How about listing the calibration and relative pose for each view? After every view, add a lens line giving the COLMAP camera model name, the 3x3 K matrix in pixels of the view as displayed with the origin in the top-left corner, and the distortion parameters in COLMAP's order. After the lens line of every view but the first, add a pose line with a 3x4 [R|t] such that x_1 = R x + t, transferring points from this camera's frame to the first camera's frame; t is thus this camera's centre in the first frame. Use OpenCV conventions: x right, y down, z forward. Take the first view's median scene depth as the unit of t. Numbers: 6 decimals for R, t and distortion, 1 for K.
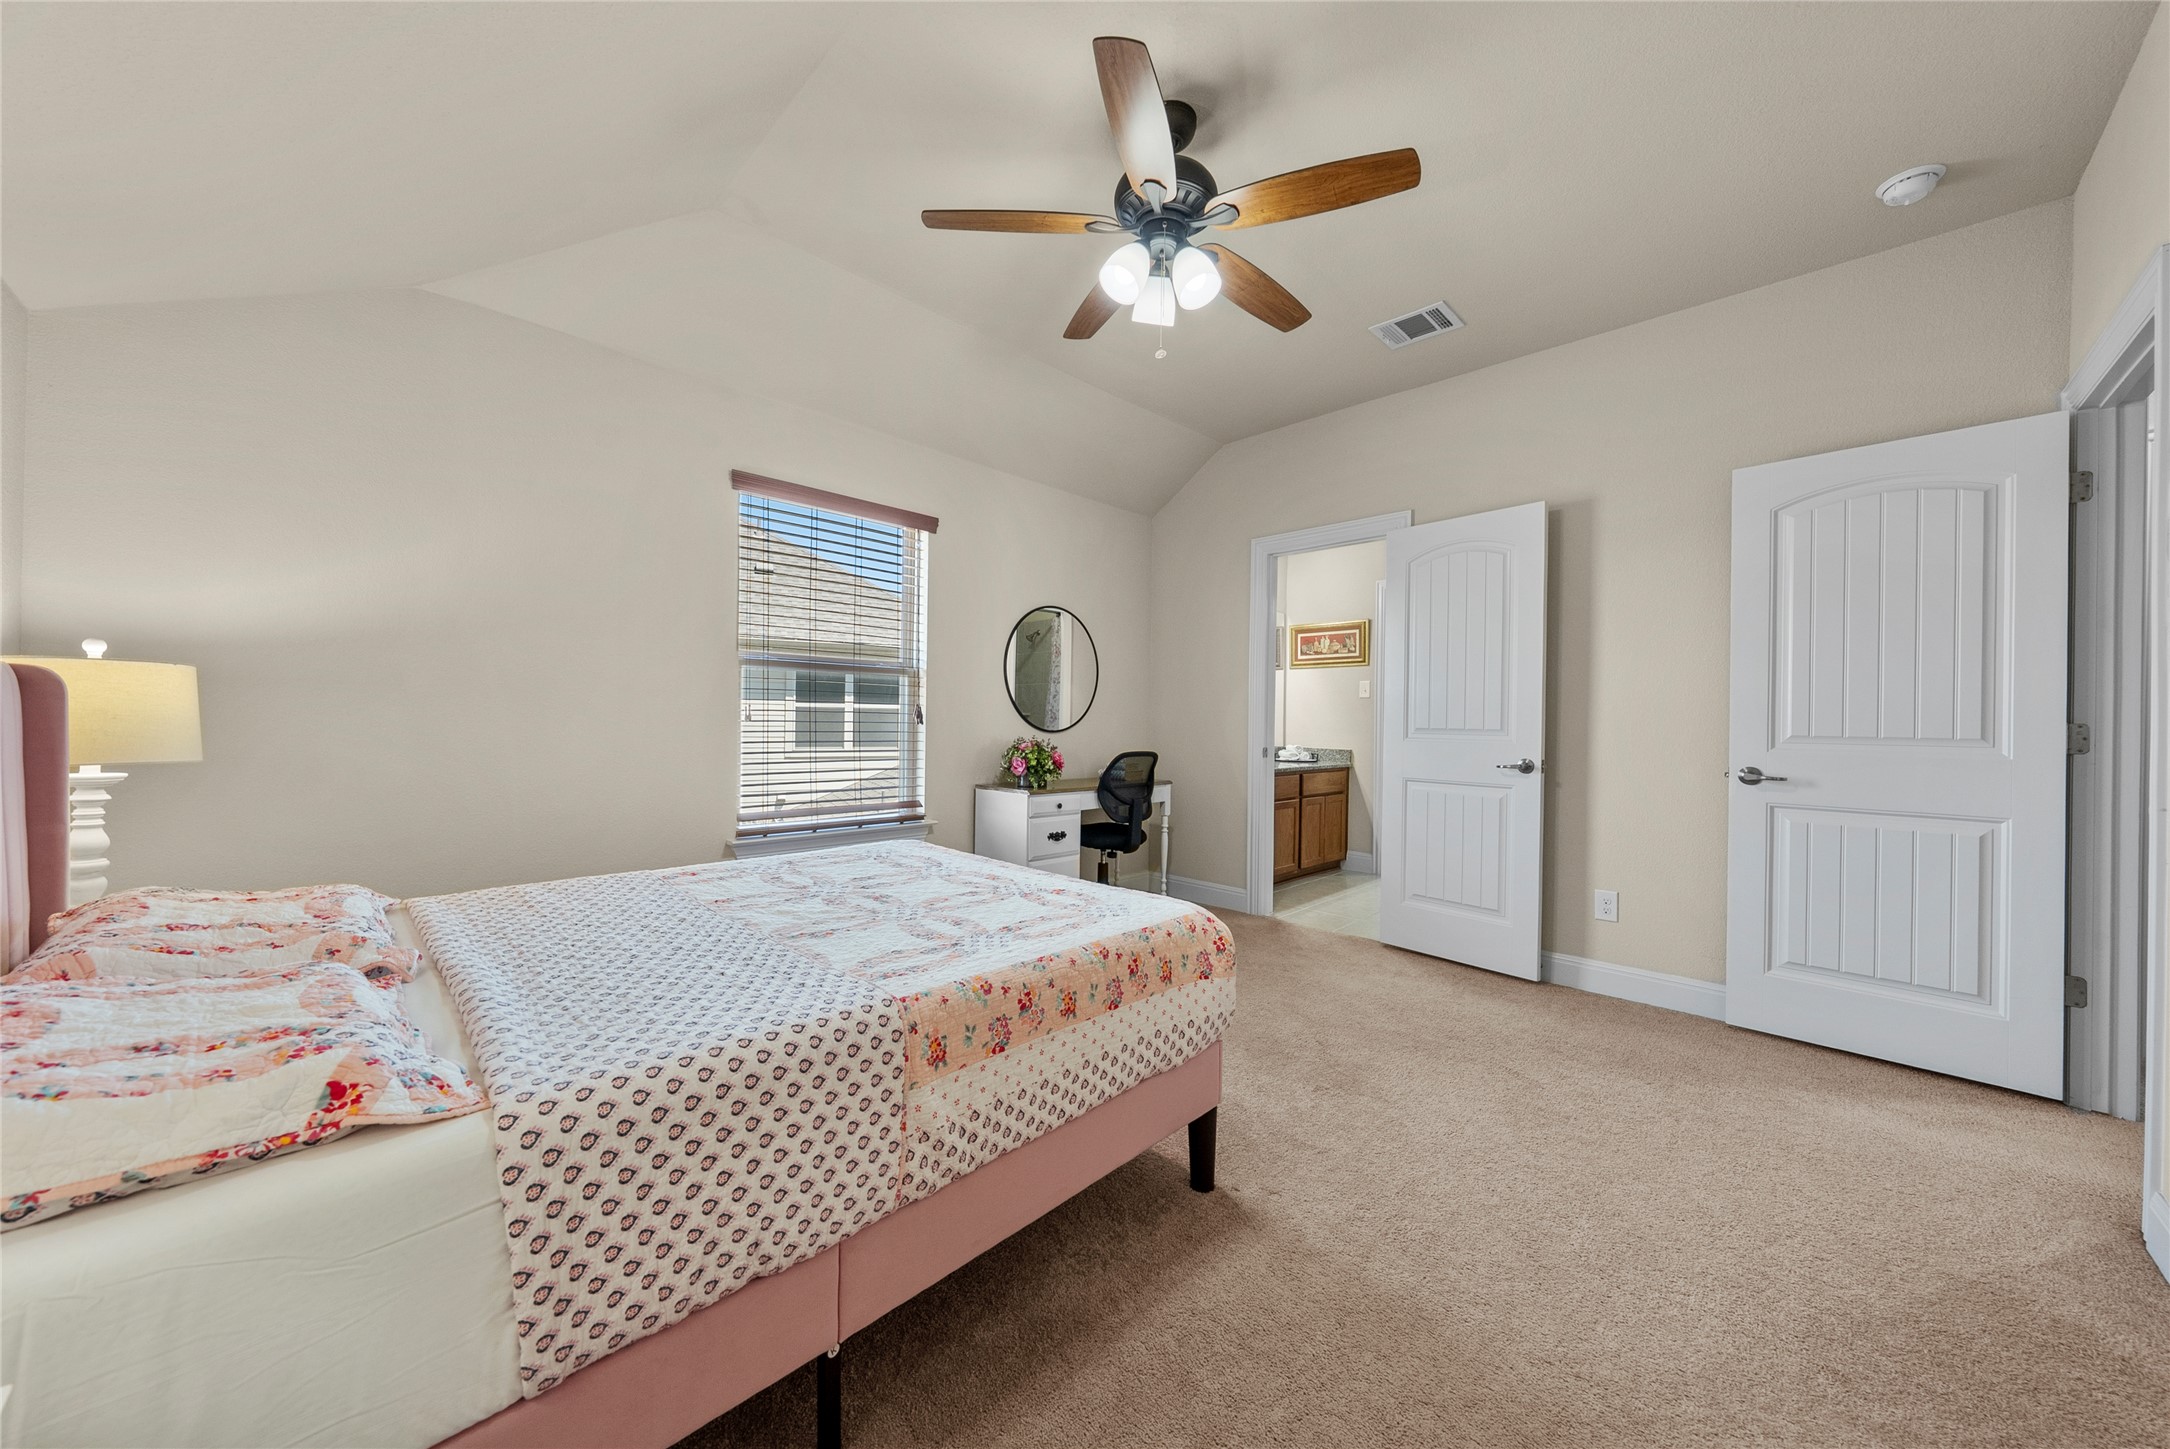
lens RADIAL K [[738.5, 0, 1085.0], [0, 738.5, 724.5], [0, 0, 1]] dist [-0.001161, -0.000049]
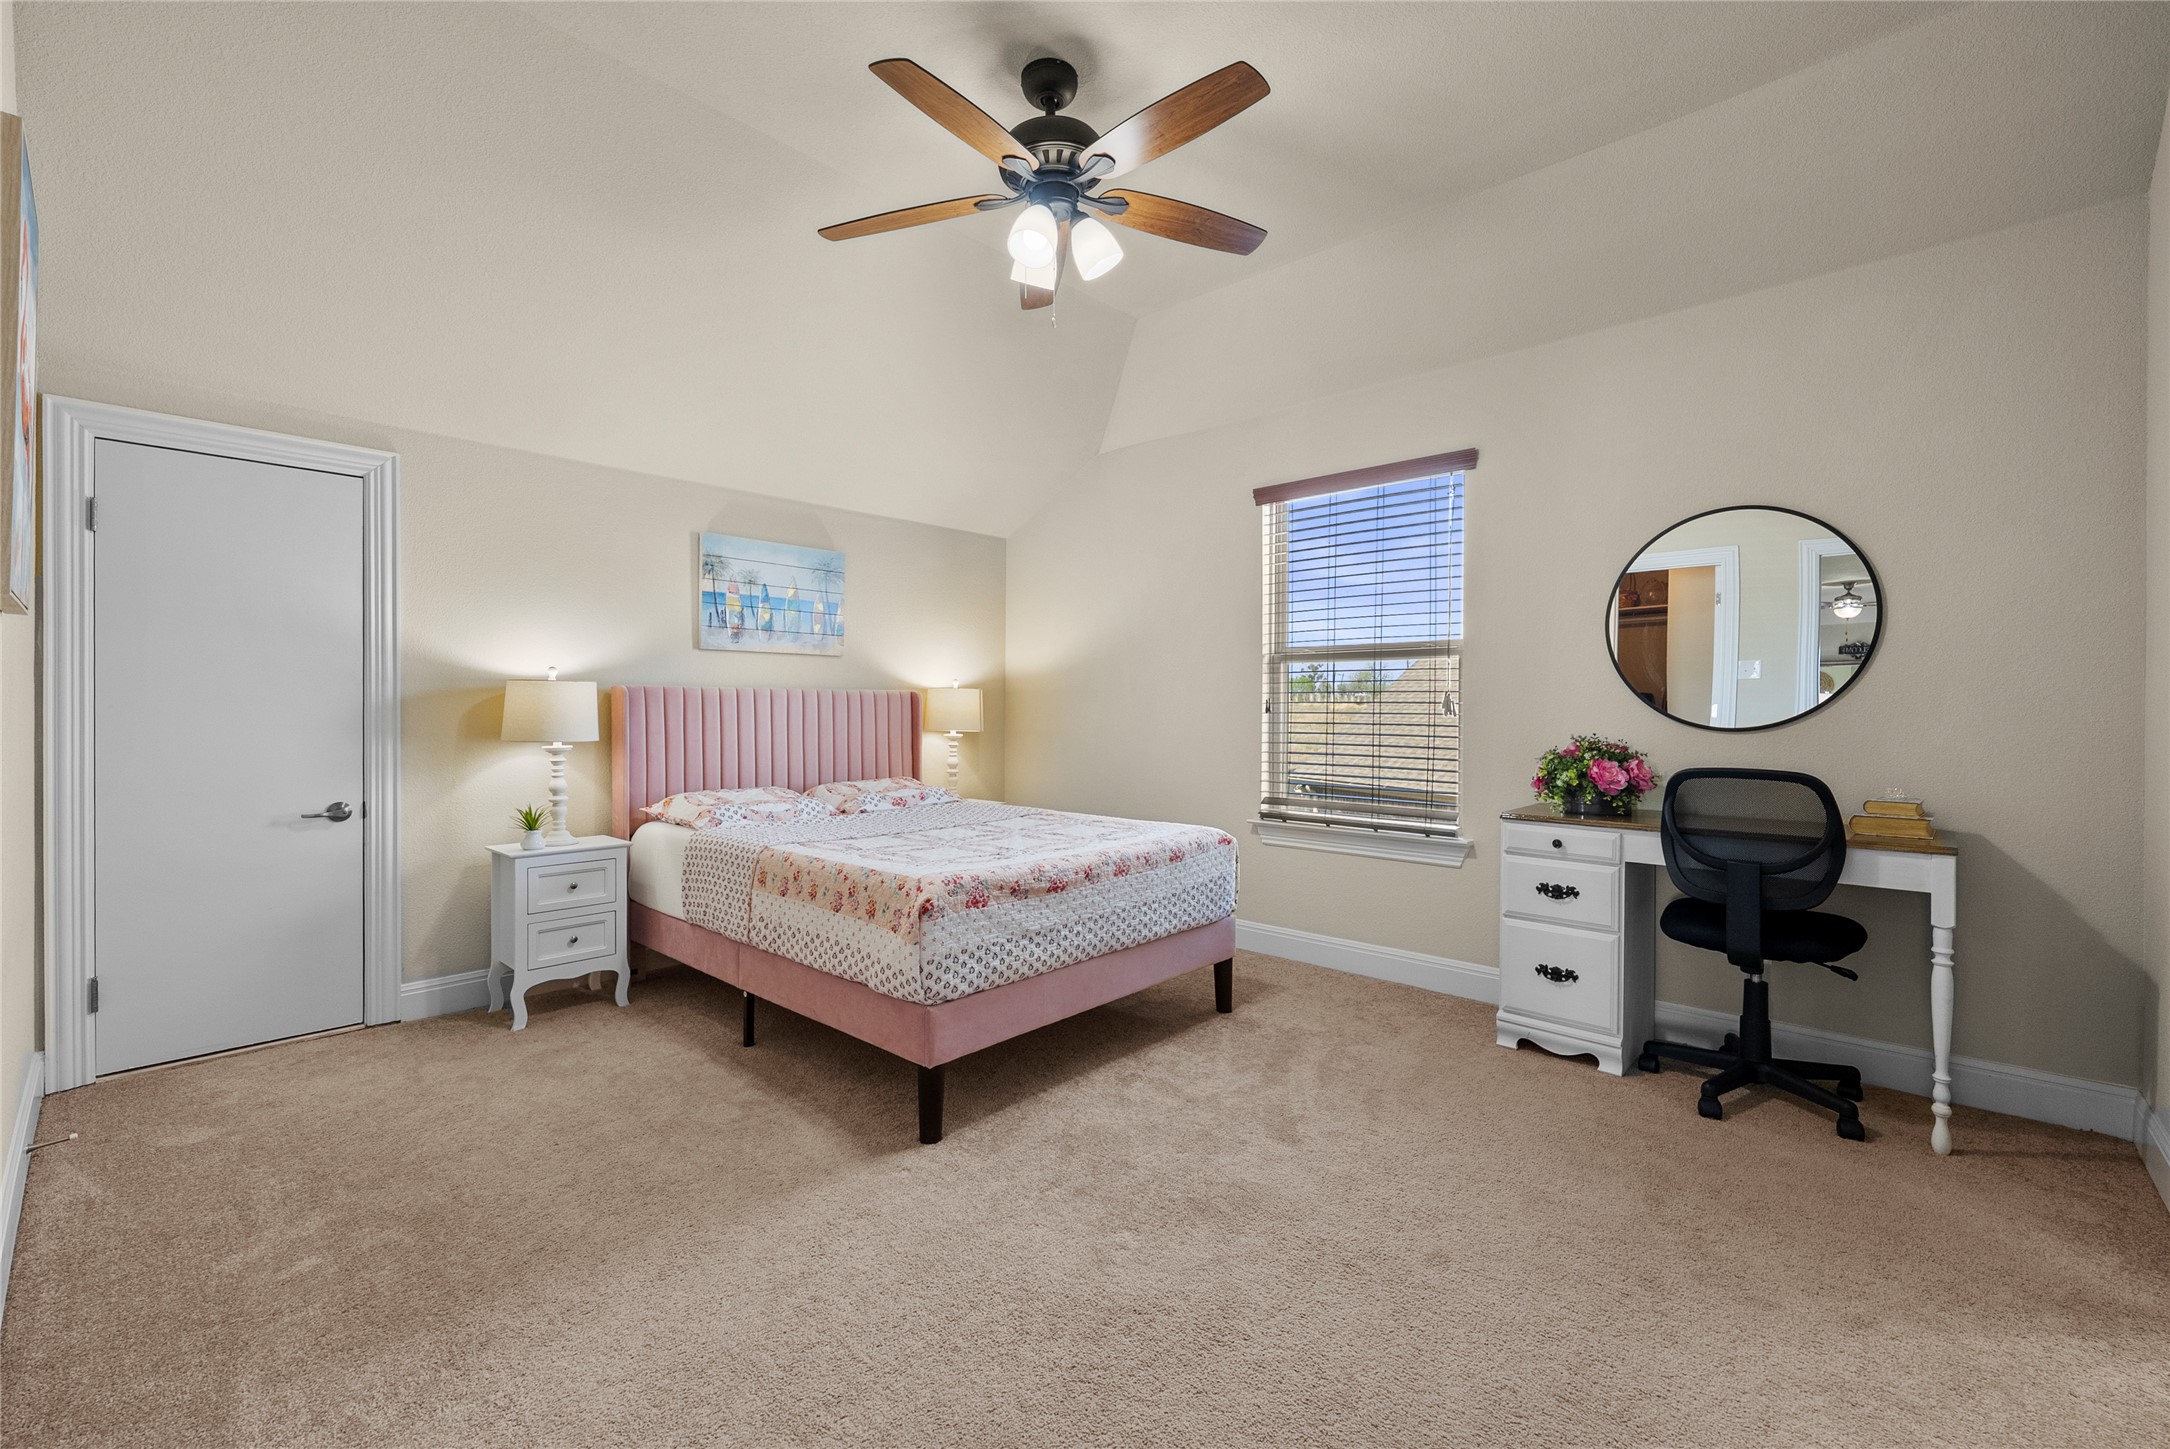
lens RADIAL K [[884.6, 0, 1085.1], [0, 884.6, 707.1], [0, 0, 1]] dist [0.000054, 0.000003]
pose [[0.054932, -0.014151, -0.998390, 0.703625], [-0.006242, 0.999875, -0.014516, 0.006319], [0.998471, 0.007030, 0.054836, 0.552955]]
